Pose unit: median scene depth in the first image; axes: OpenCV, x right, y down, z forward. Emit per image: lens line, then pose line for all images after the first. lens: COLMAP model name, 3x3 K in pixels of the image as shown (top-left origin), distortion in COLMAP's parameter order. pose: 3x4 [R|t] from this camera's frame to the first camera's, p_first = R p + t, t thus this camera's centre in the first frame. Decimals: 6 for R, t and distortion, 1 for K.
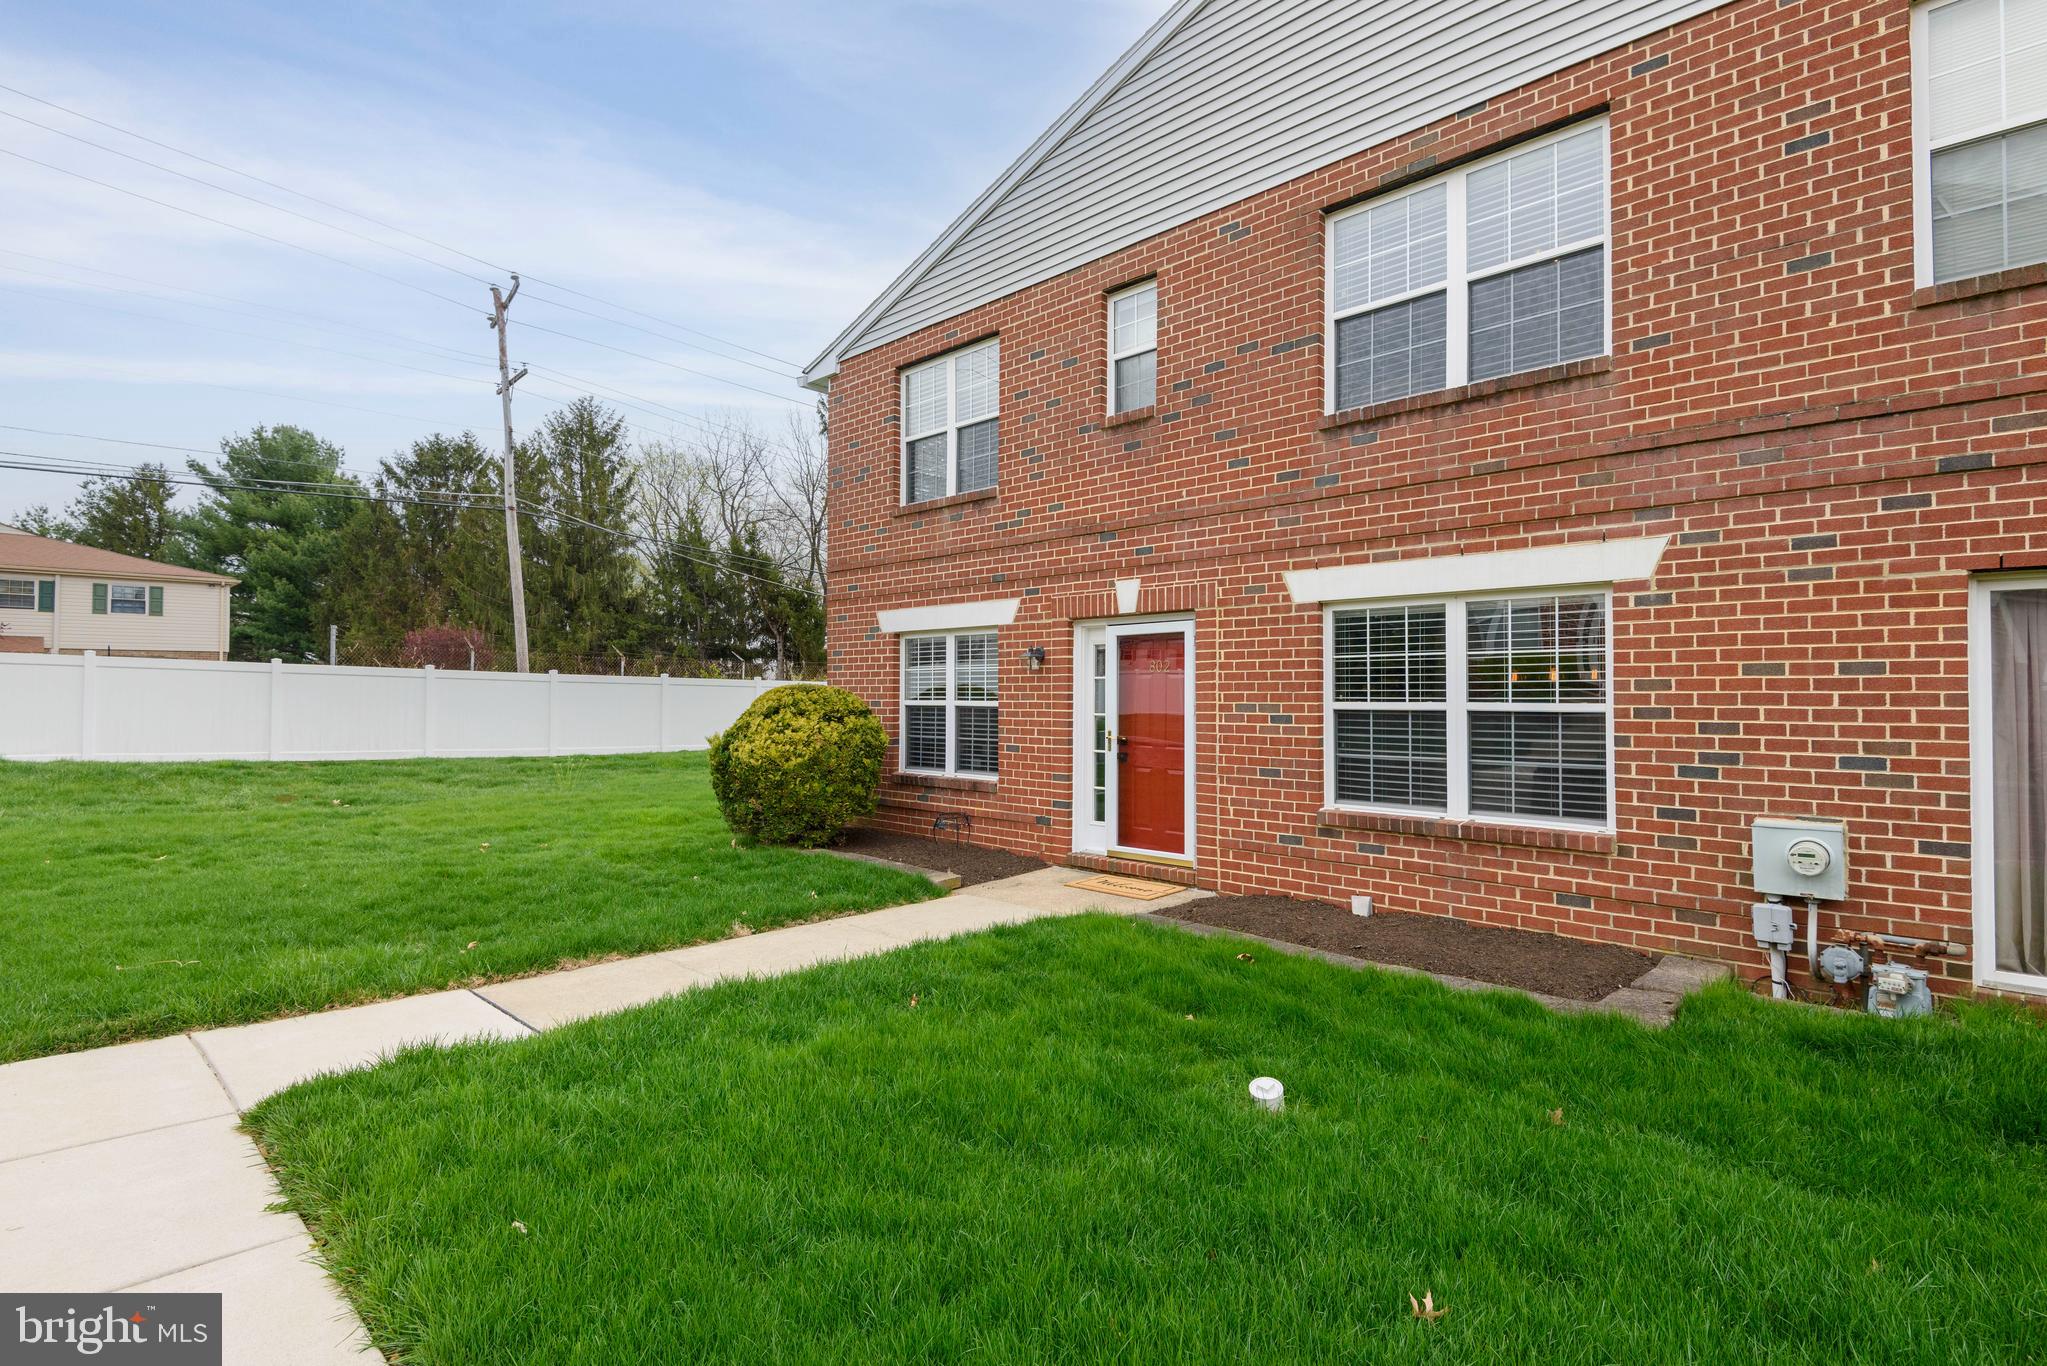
lens RADIAL K [[951.2, 0, 1029.8], [0, 951.2, 680.1], [0, 0, 1]] dist [0.001102, -0.004526]
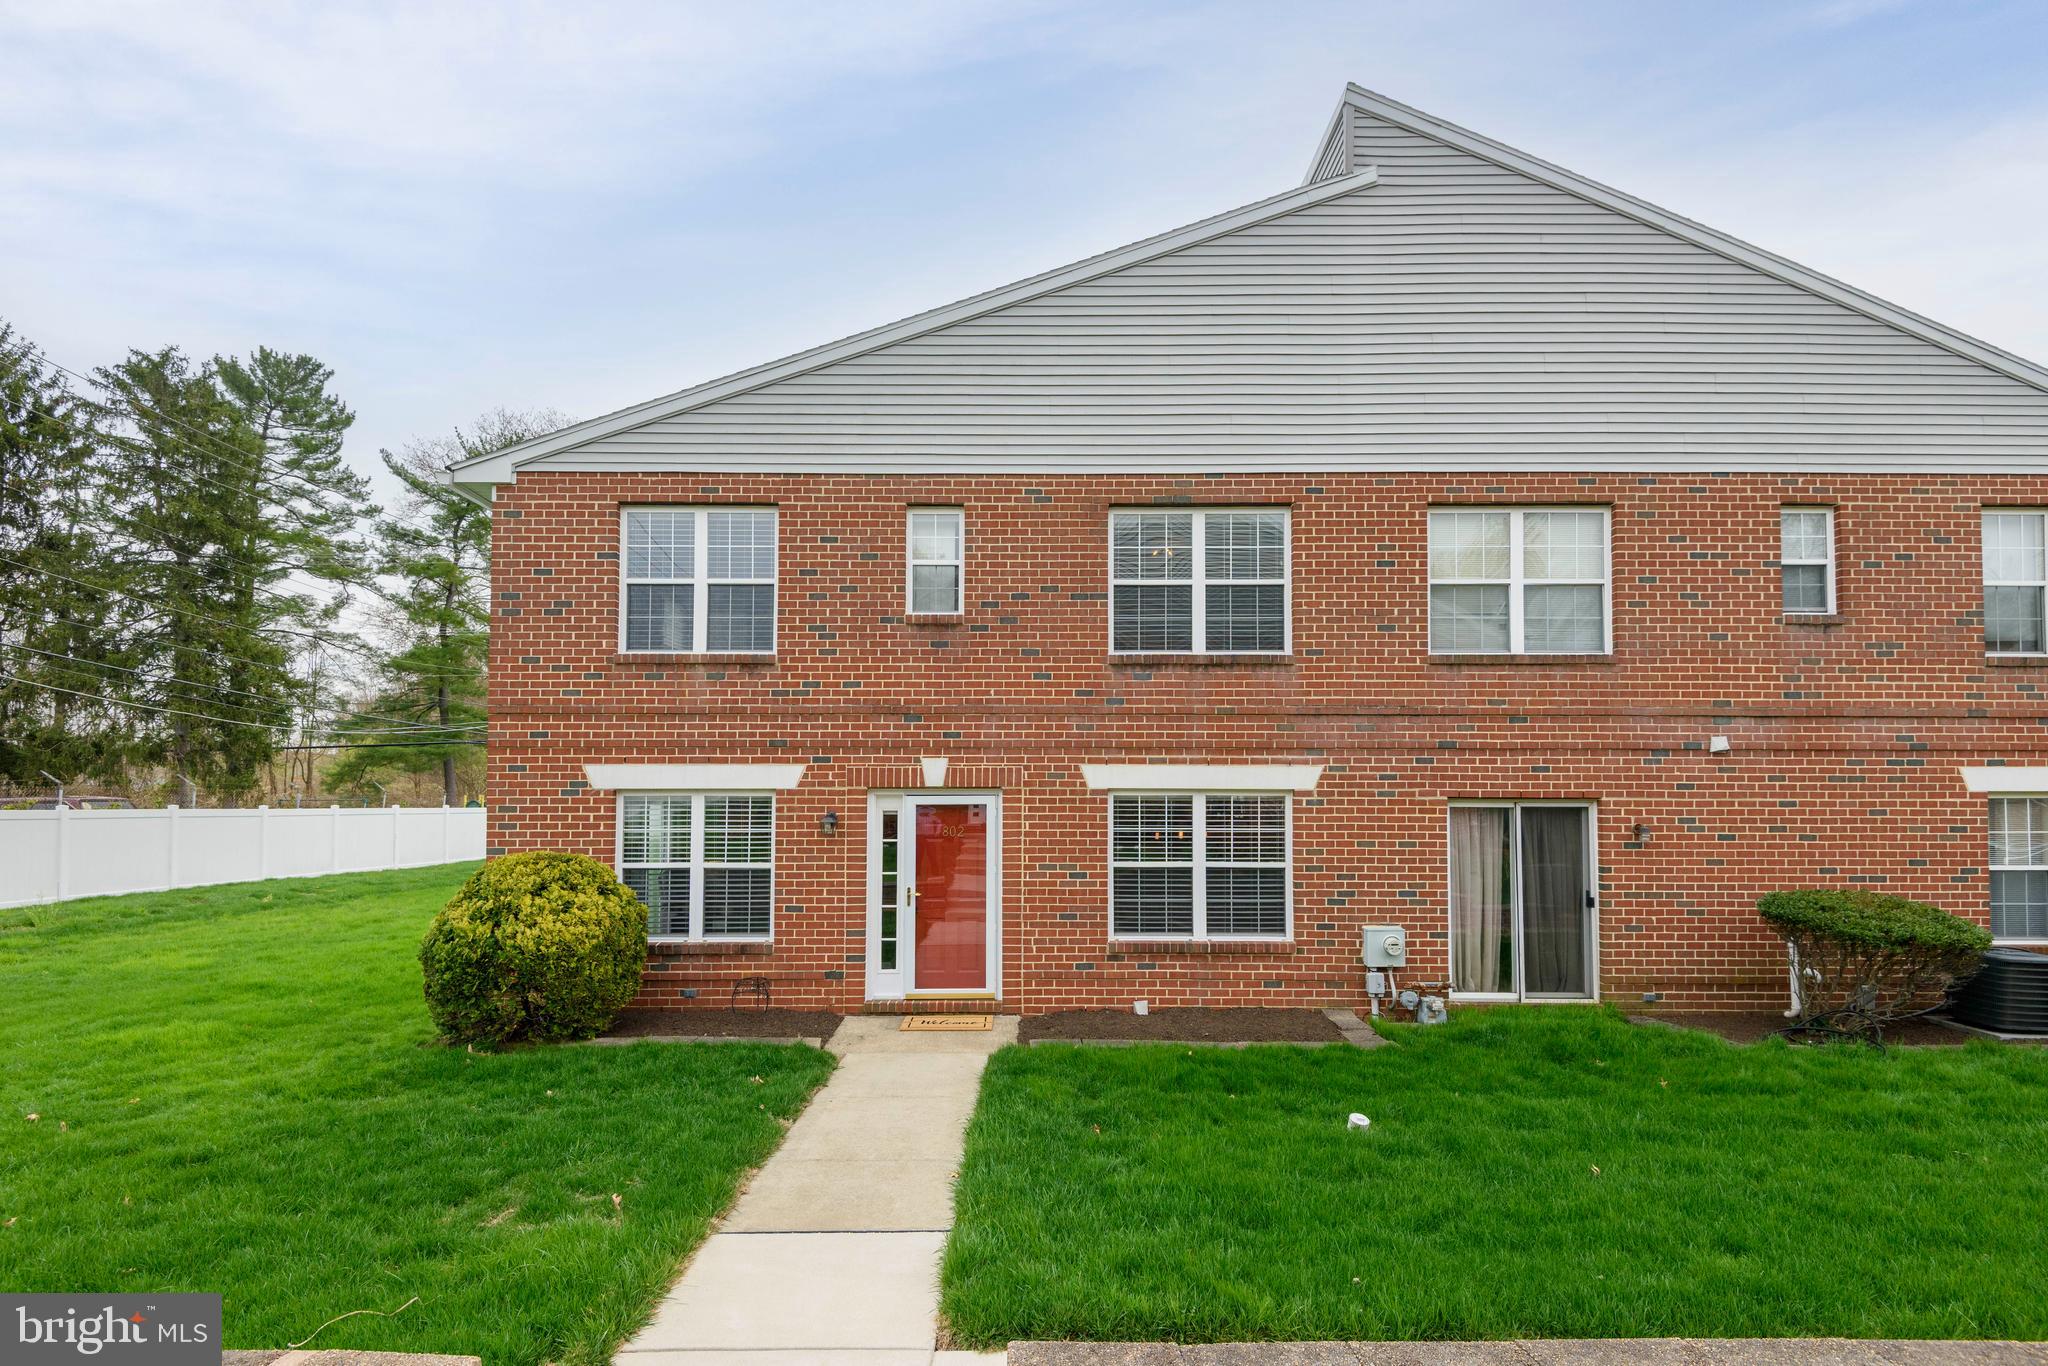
lens RADIAL K [[935.6, 0, 1058.1], [0, 935.6, 766.0], [0, 0, 1]] dist [0.020931, -0.011583]
pose [[0.723095, 0.028974, 0.690141, -0.688042], [-0.012858, 0.999511, -0.028490, -0.077271], [-0.690629, 0.011728, 0.723114, 0.076887]]
